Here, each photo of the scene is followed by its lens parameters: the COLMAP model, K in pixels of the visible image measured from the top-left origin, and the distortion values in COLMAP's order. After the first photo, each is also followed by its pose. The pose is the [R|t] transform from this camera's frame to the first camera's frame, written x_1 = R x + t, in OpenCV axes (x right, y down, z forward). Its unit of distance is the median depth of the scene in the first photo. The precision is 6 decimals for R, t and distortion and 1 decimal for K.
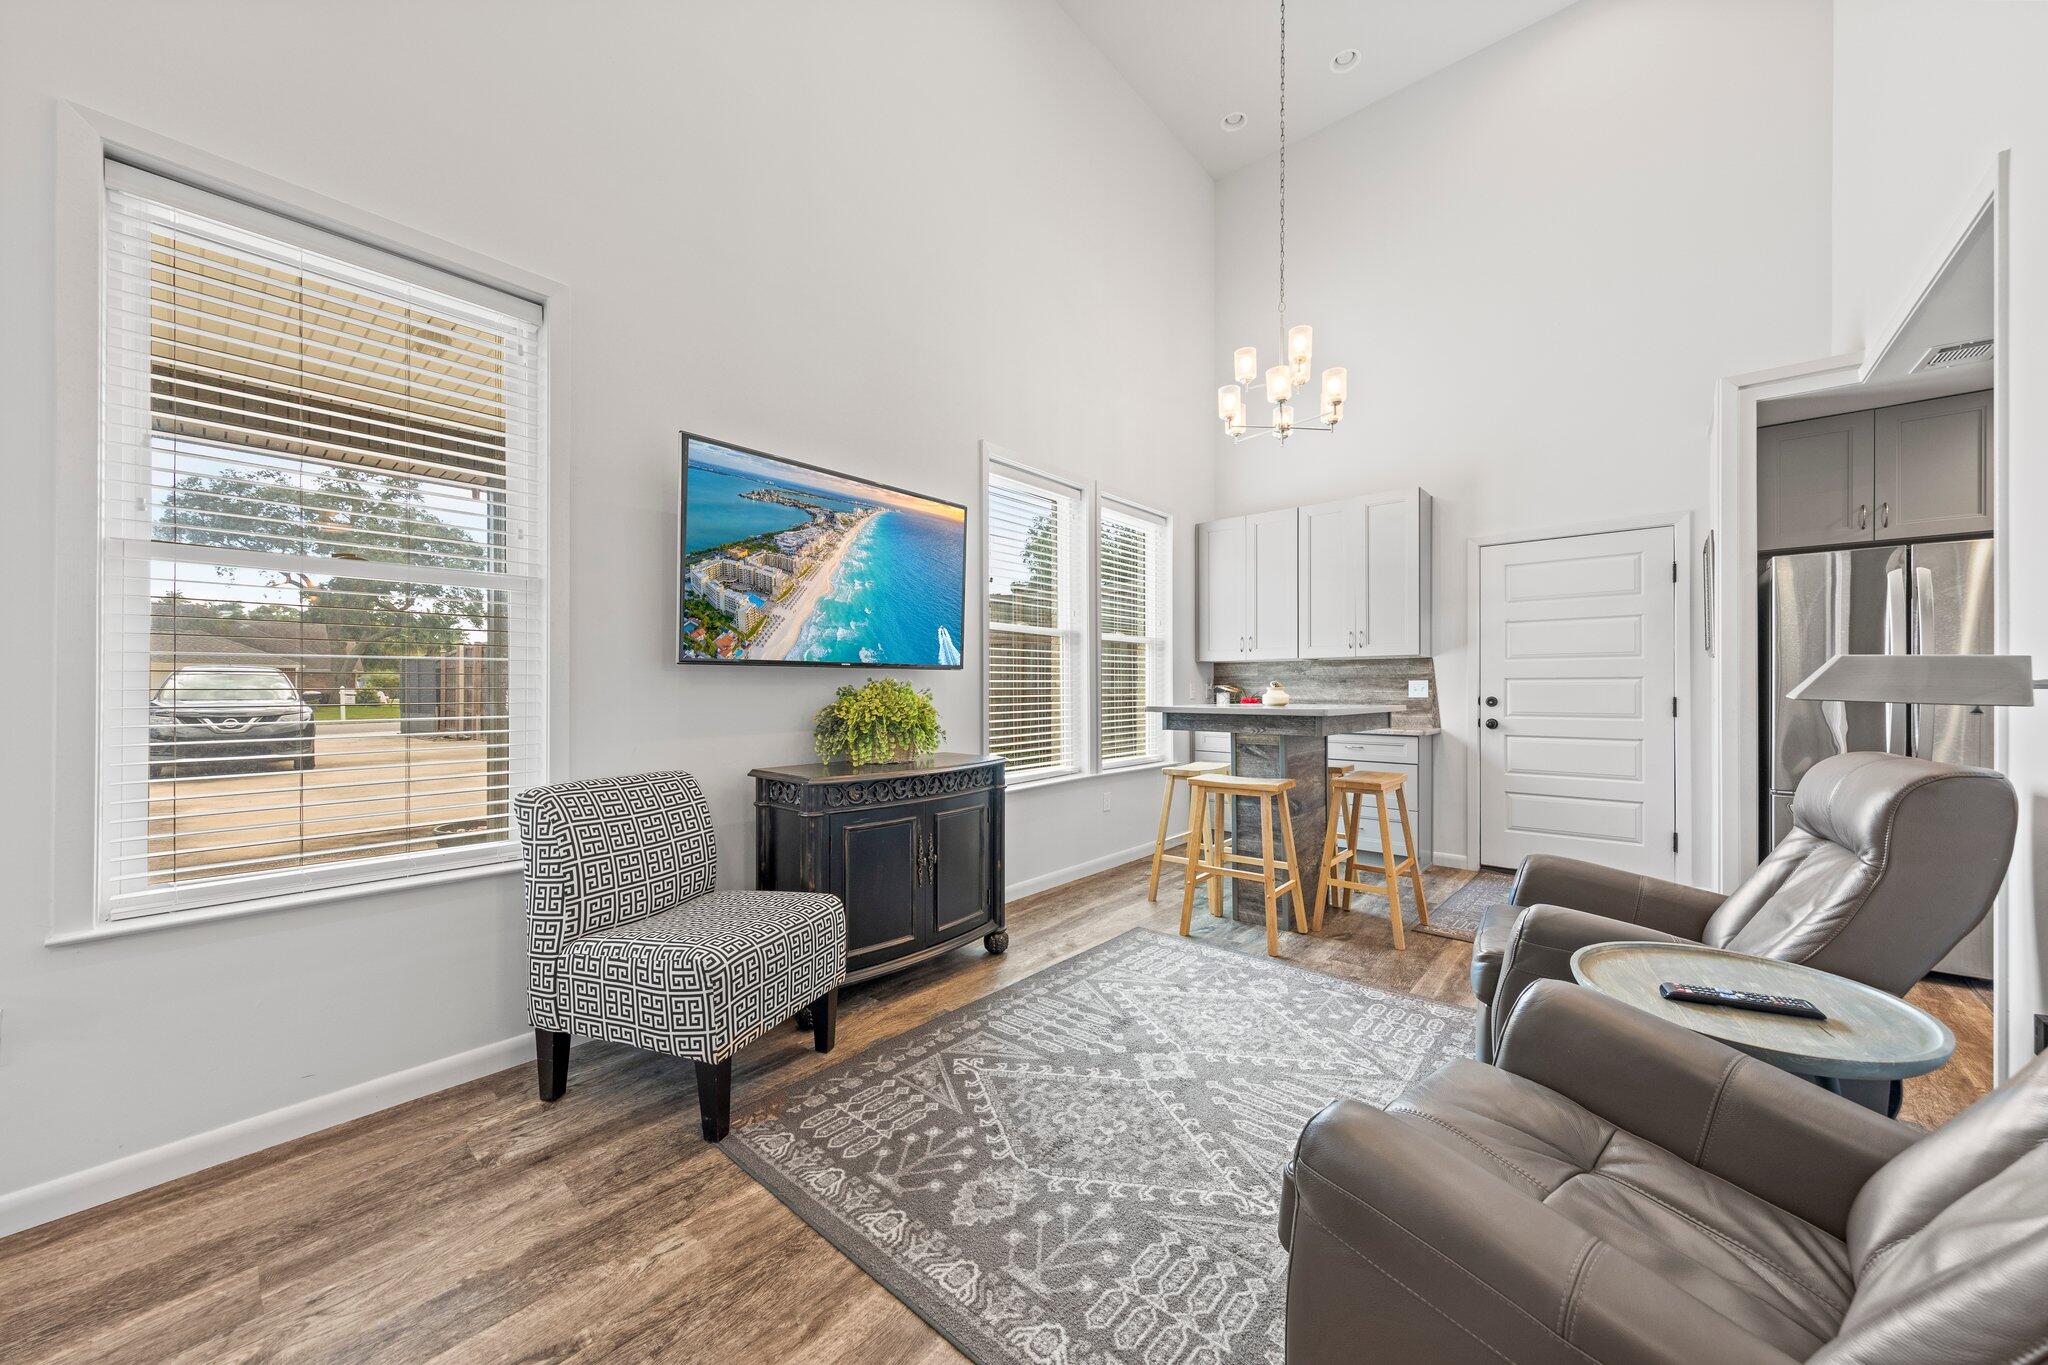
lens RADIAL K [[731.6, 0, 1022.3], [0, 731.6, 690.8], [0, 0, 1]] dist [-0.007289, 0.000015]
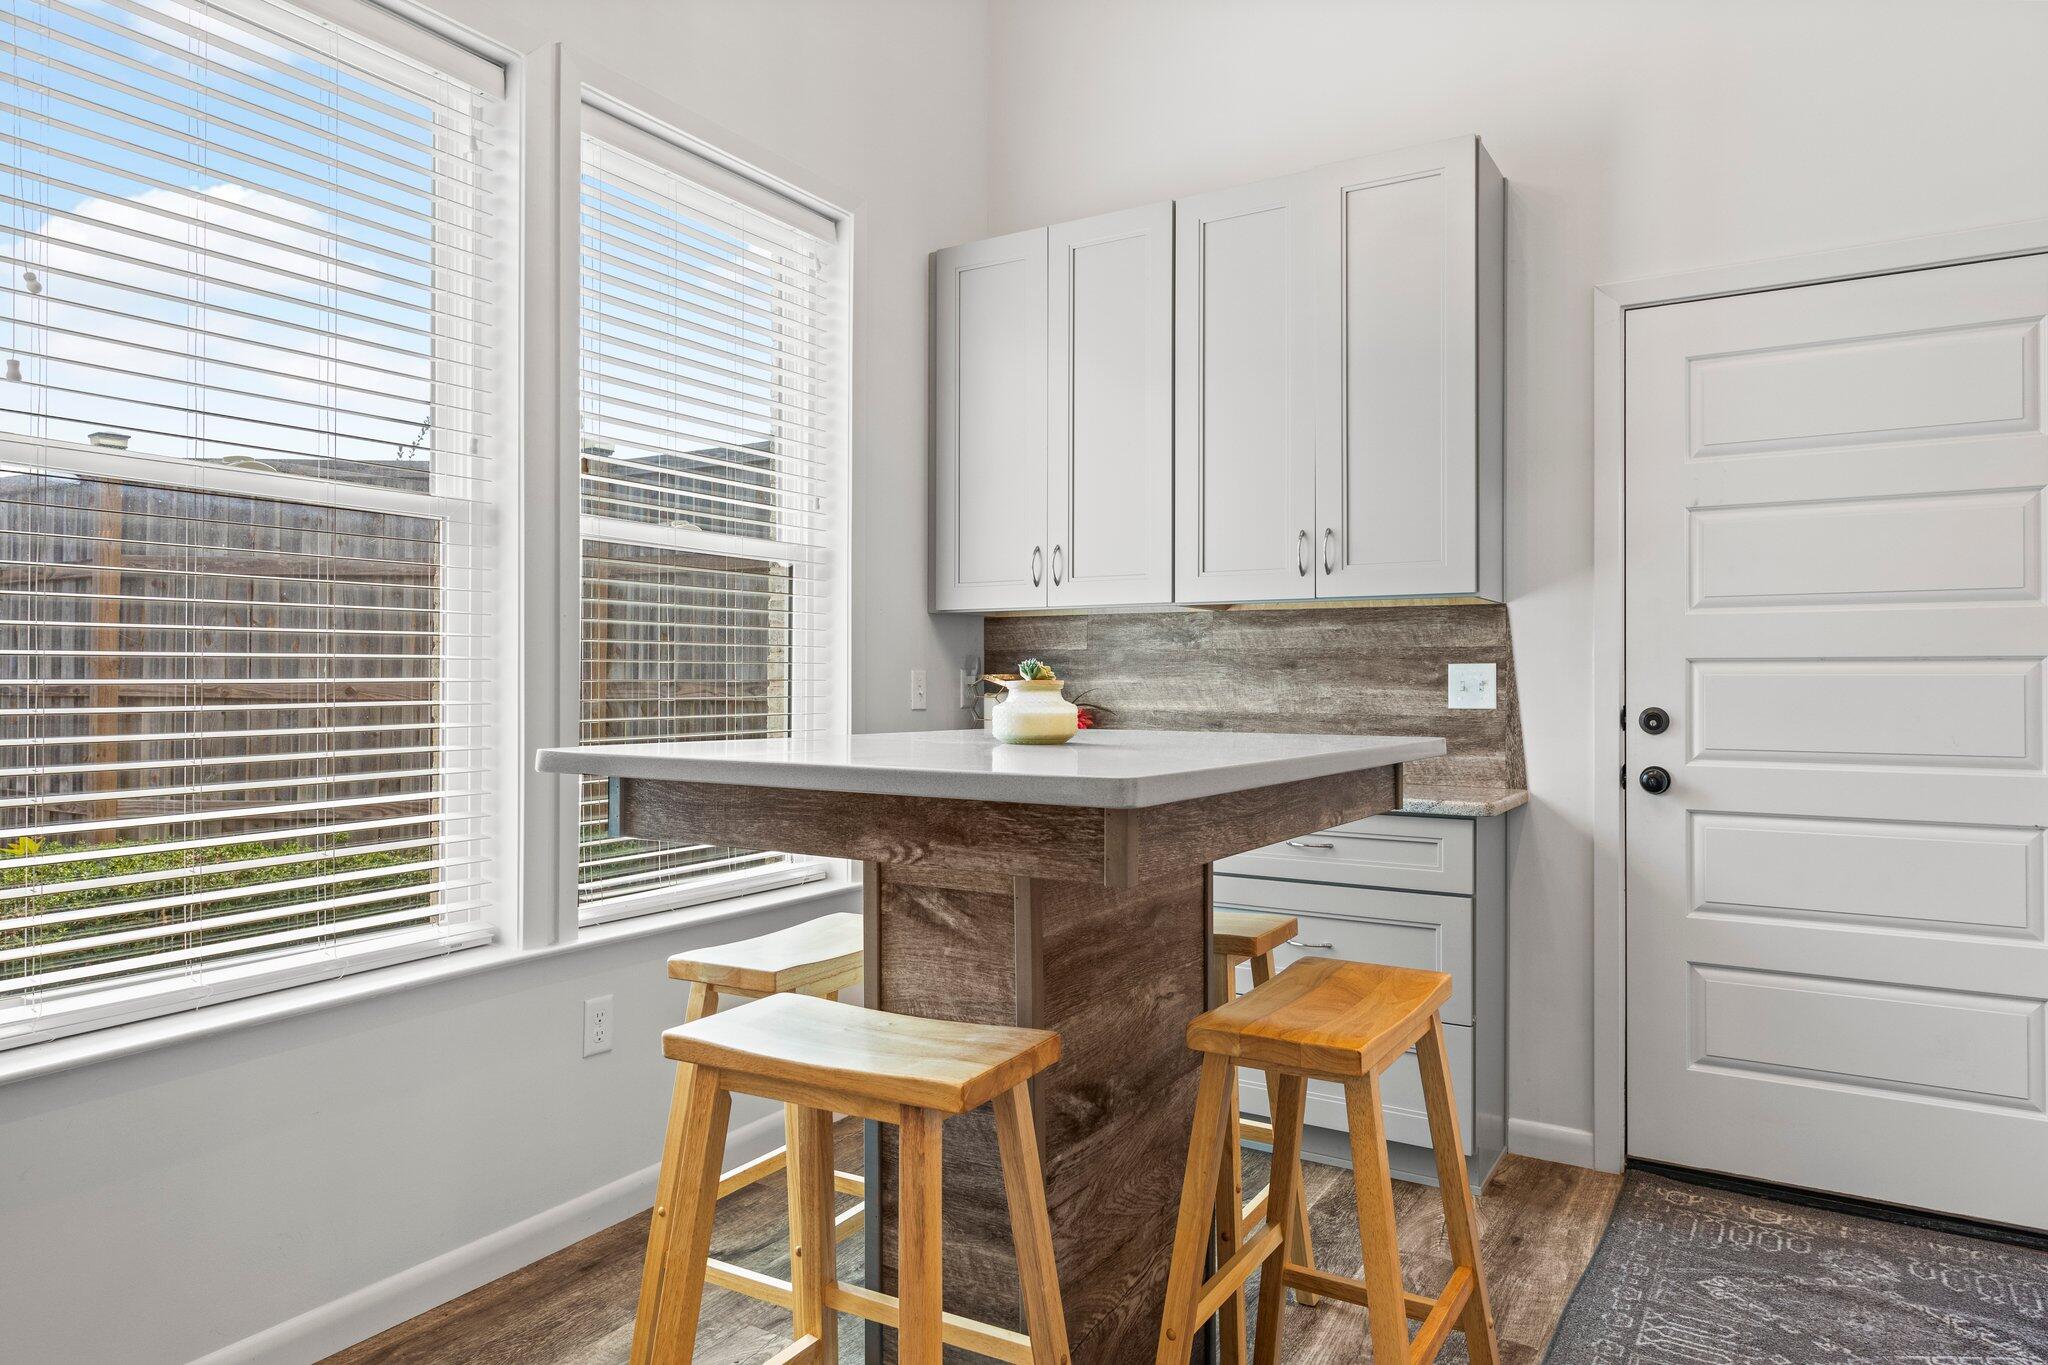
lens RADIAL K [[1302.0, 0, 1026.9], [0, 1302.0, 676.8], [0, 0, 1]] dist [0.003555, 0.000404]
pose [[0.983633, 0.004349, 0.180131, 0.209814], [-0.003332, 0.999977, -0.005950, -0.002866], [-0.180153, 0.005253, 0.983625, 0.408036]]
